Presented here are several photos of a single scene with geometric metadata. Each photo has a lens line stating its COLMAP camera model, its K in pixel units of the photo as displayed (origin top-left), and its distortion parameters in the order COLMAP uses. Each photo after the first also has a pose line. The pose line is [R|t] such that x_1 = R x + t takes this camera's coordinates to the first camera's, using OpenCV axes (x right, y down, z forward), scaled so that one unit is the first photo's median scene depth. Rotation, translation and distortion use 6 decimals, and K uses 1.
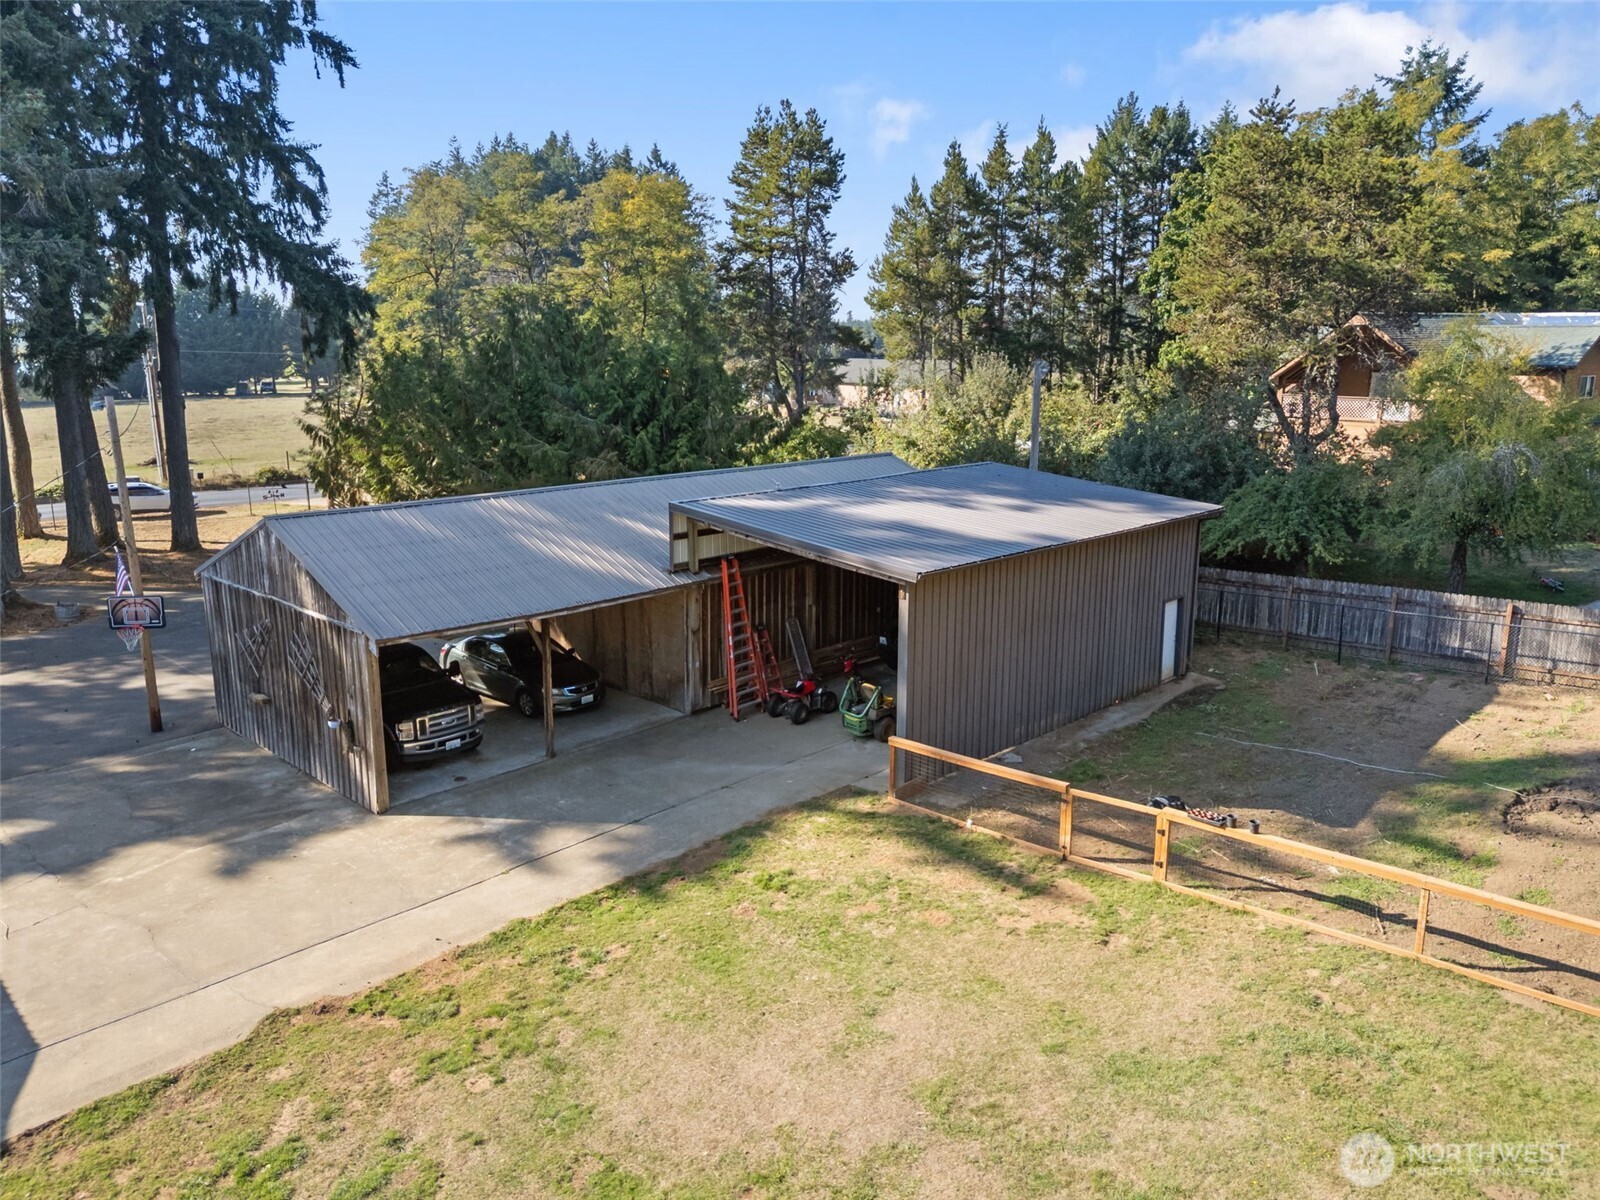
lens RADIAL K [[1178.9, 0, 791.6], [0, 1178.9, 595.9], [0, 0, 1]] dist [0.074006, -0.059337]
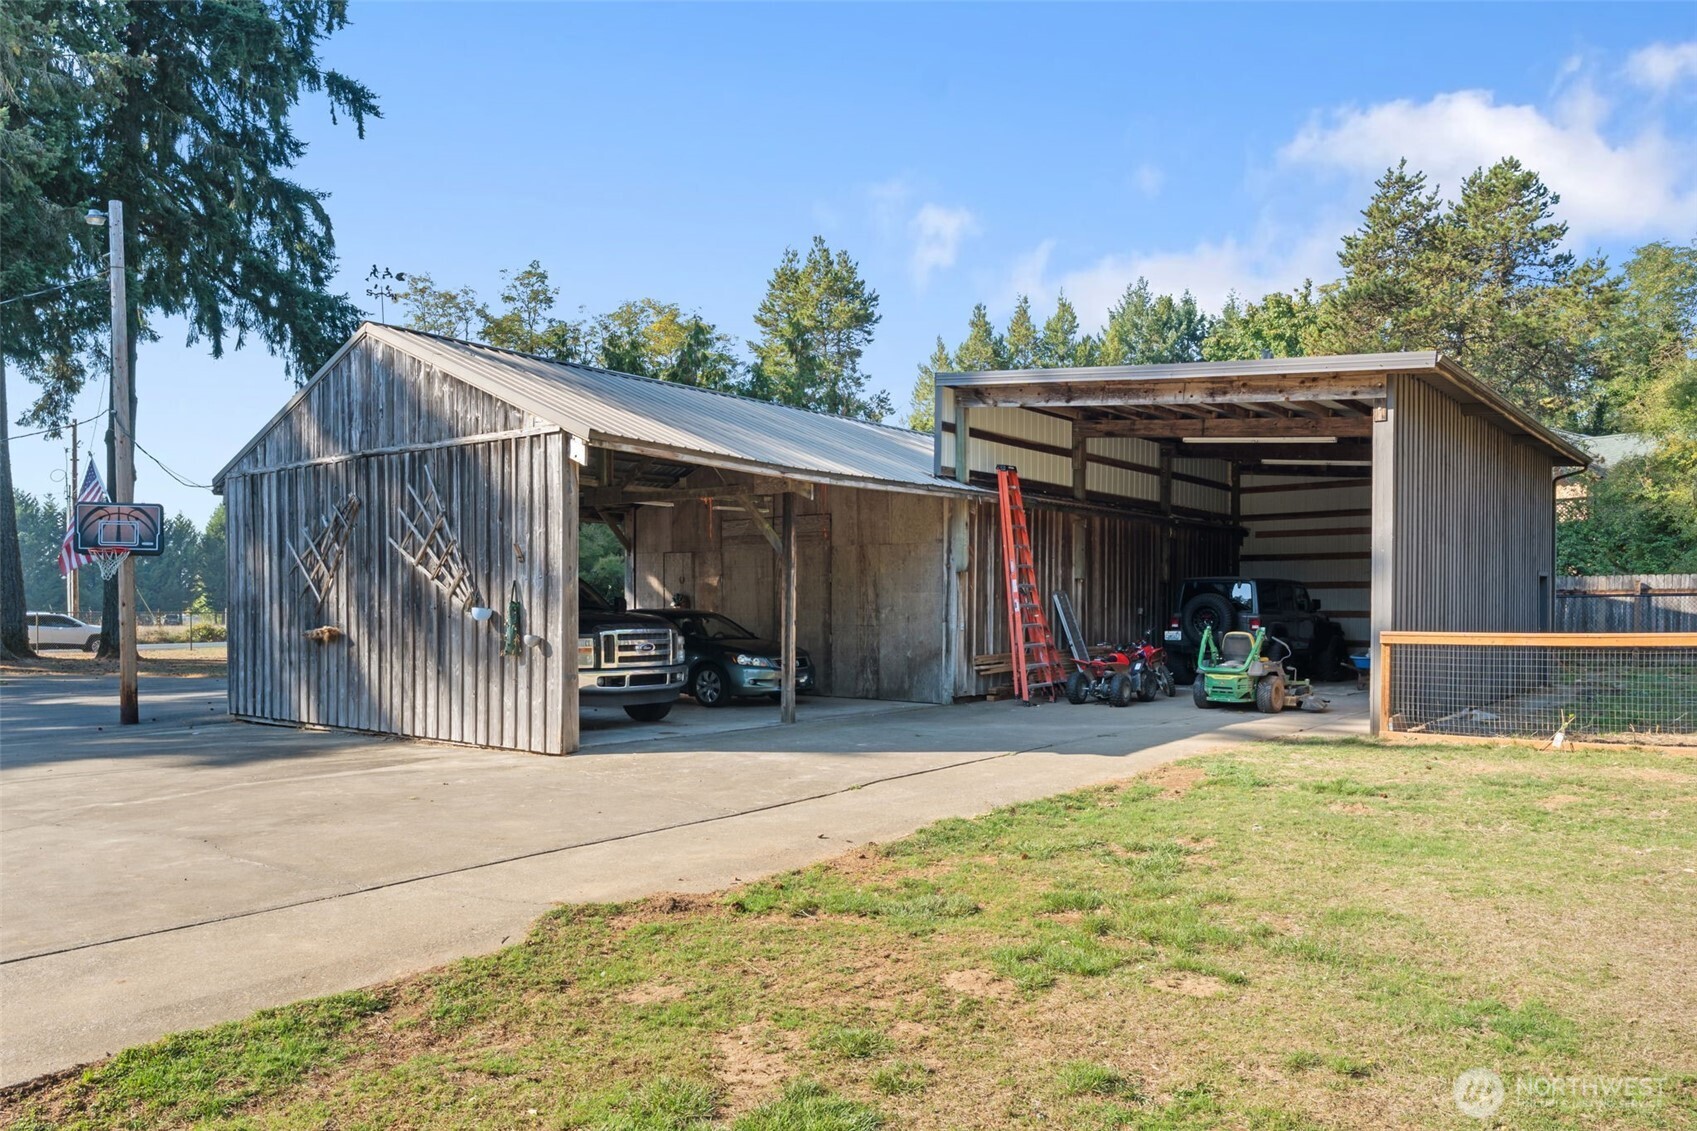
lens RADIAL K [[1214.4, 0, 843.4], [0, 1214.4, 638.8], [0, 0, 1]] dist [0.000154, -0.001503]
pose [[0.994255, -0.001466, 0.107031, -0.123652], [0.022210, 0.980971, -0.192878, 0.110399], [-0.104712, 0.194147, 0.975368, 0.180331]]
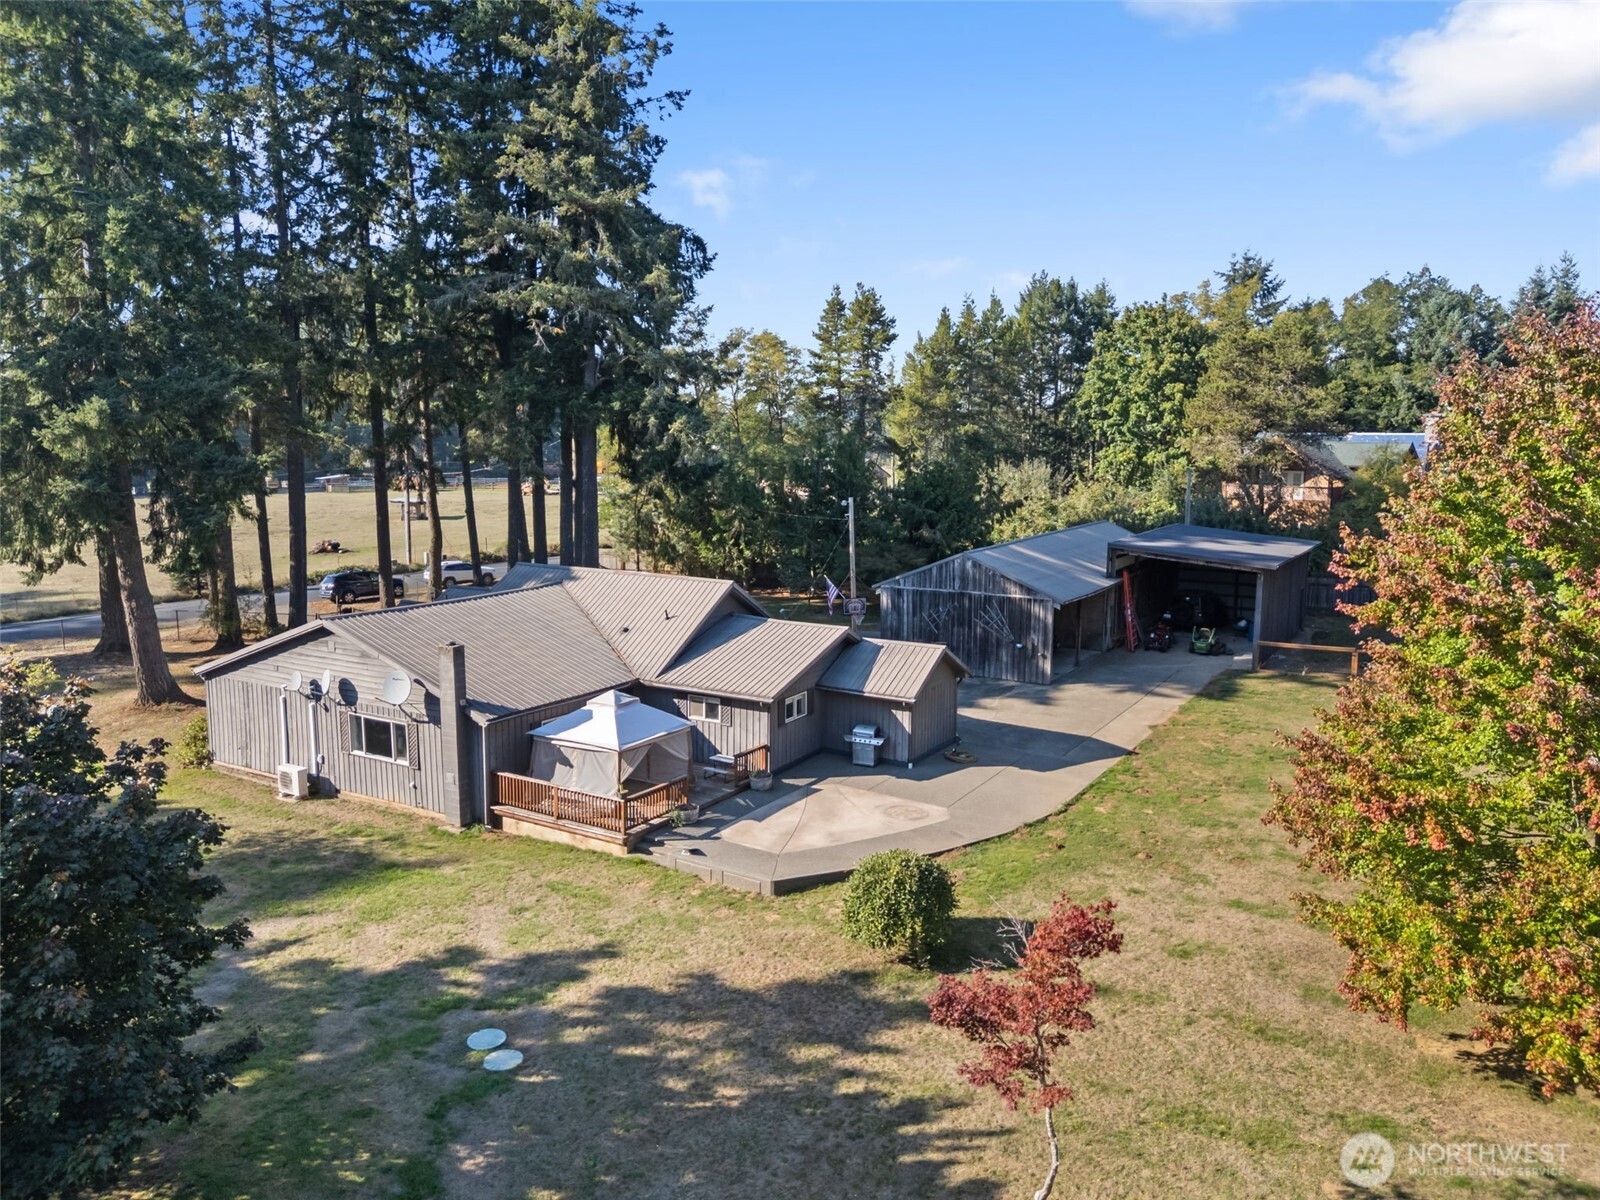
lens RADIAL K [[1156.2, 0, 750.1], [0, 1156.2, 618.7], [0, 0, 1]] dist [0.032588, -0.000371]
pose [[0.981482, -0.033976, 0.188516, -0.578749], [0.043576, 0.997943, -0.047015, 0.062271], [-0.186531, 0.054359, 0.980944, -0.447846]]
